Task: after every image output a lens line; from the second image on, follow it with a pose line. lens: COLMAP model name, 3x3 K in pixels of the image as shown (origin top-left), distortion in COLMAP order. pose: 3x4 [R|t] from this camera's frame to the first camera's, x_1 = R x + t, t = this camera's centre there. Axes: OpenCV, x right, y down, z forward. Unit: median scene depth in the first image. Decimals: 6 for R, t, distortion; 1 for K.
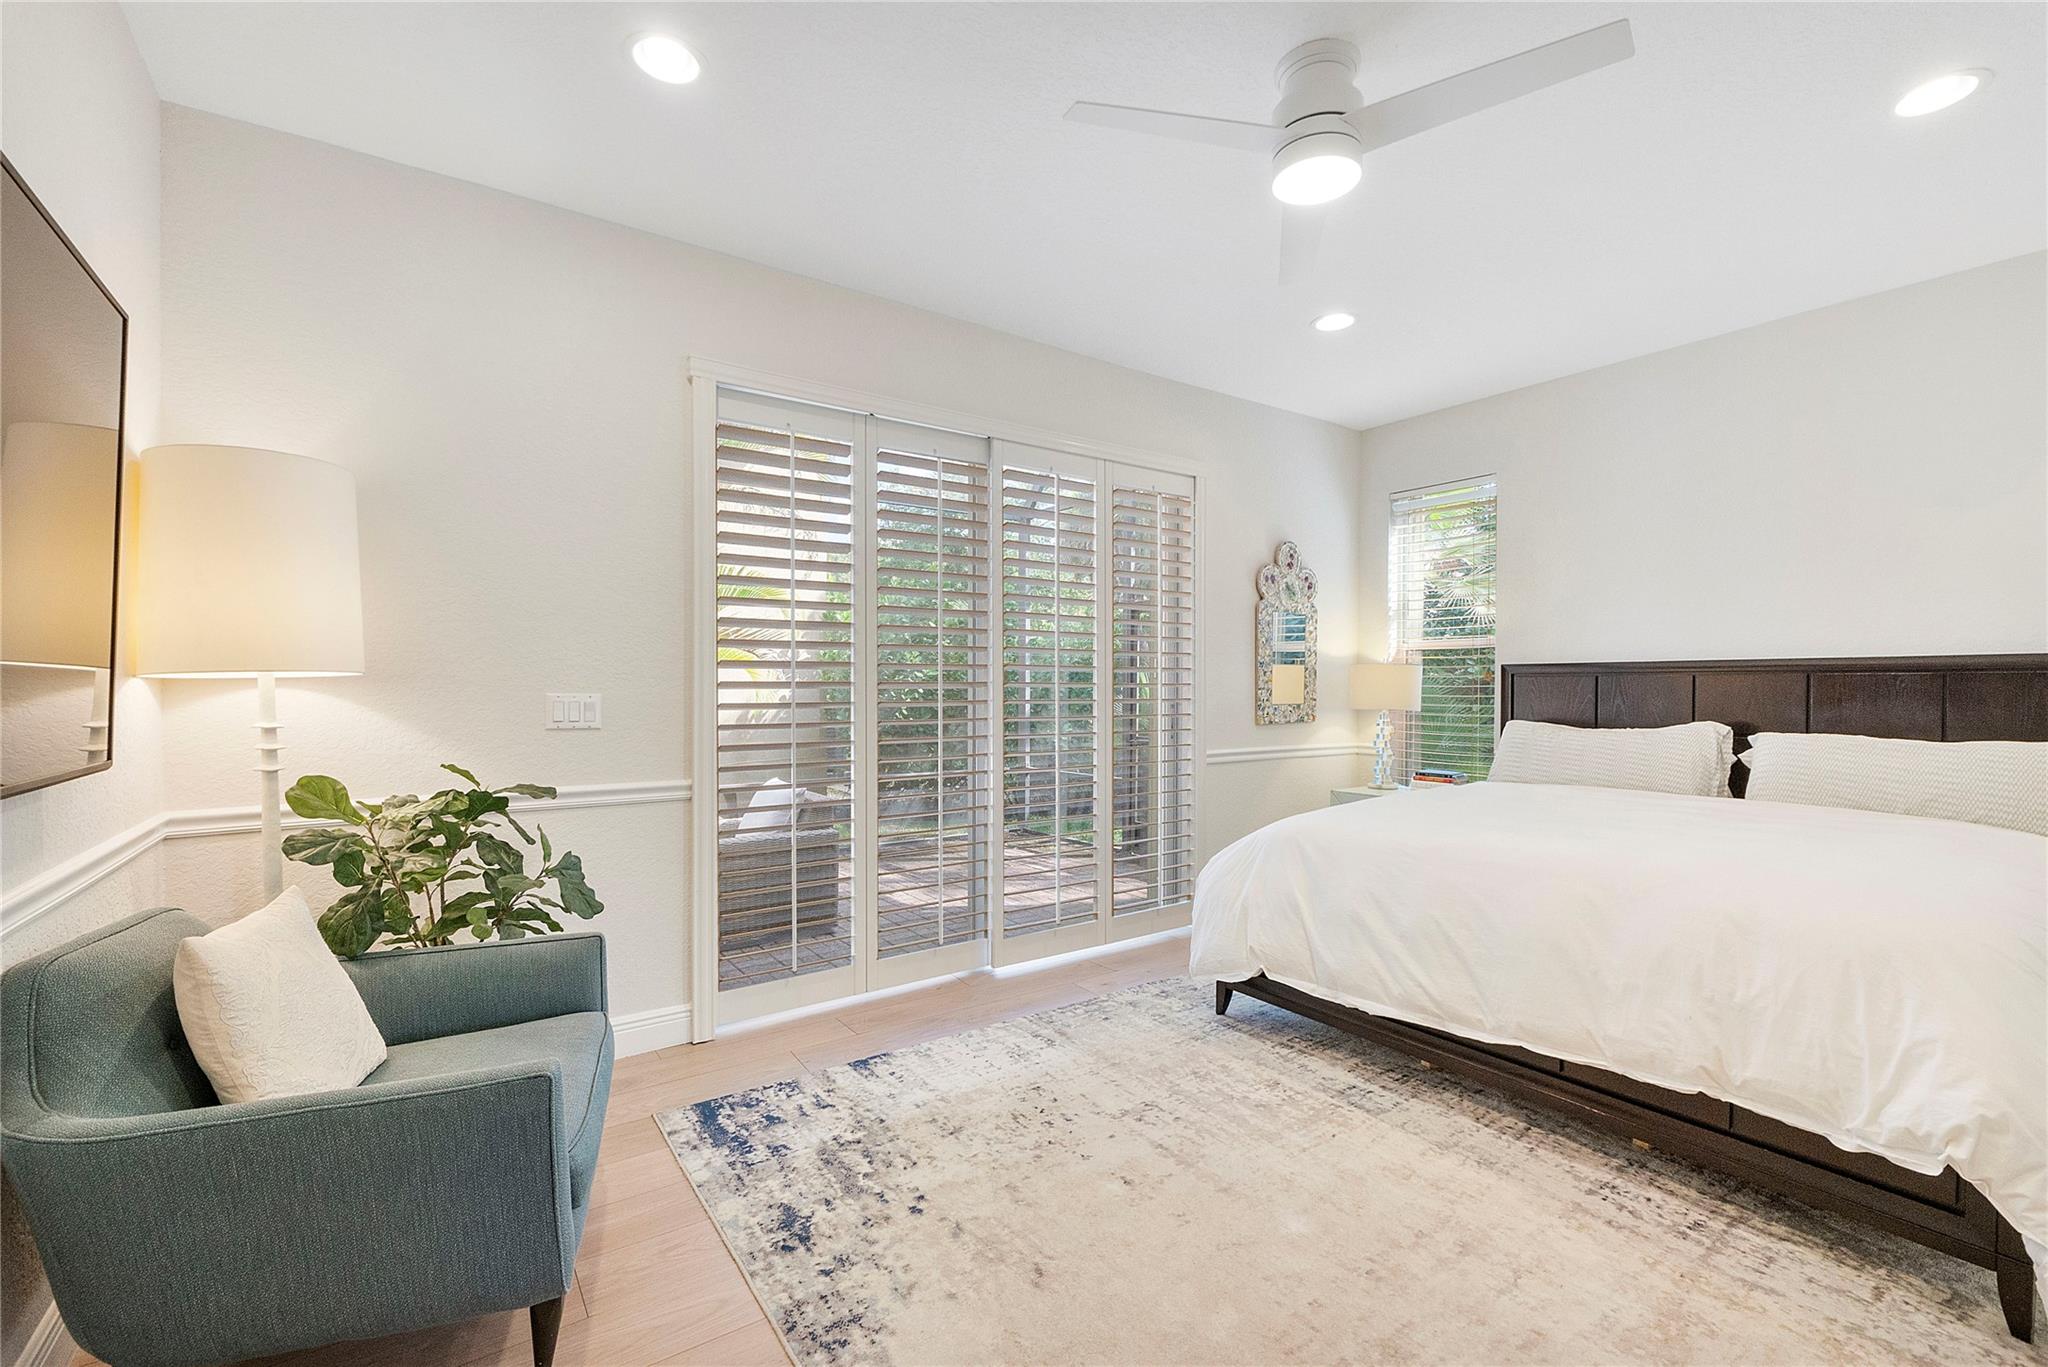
lens RADIAL K [[874.5, 0, 1030.5], [0, 874.5, 691.1], [0, 0, 1]] dist [-0.004946, -0.000759]
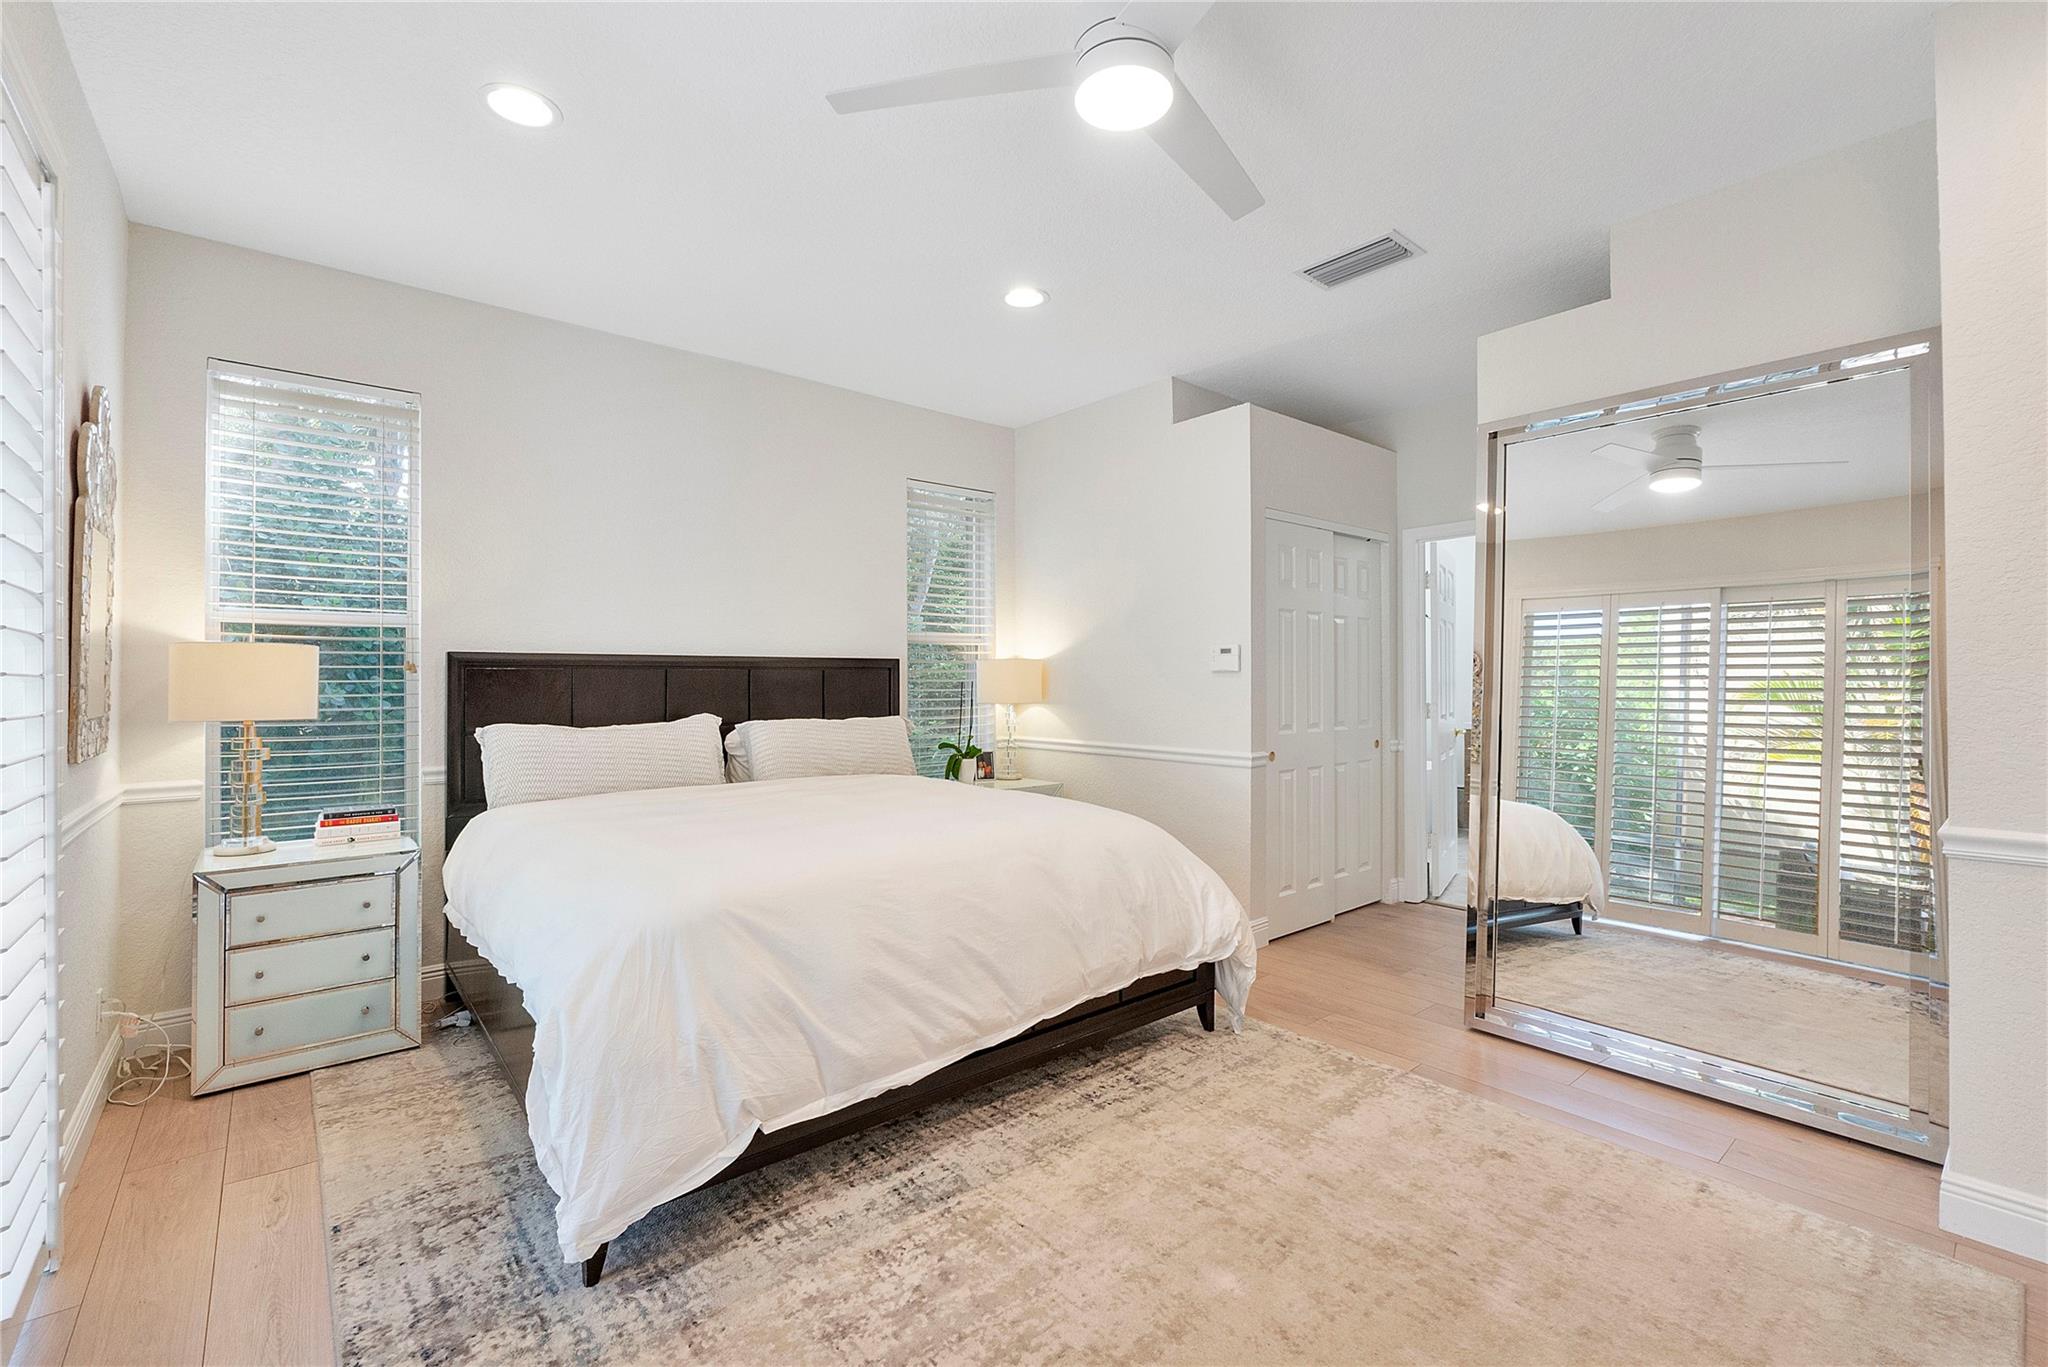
lens RADIAL K [[874.5, 0, 1031.4], [0, 874.5, 672.4], [0, 0, 1]] dist [-0.004946, -0.000759]
pose [[-0.085188, 0.007020, 0.996340, -0.458994], [0.006180, 0.999960, -0.006517, -0.007804], [-0.996346, 0.005602, -0.085228, 1.014413]]
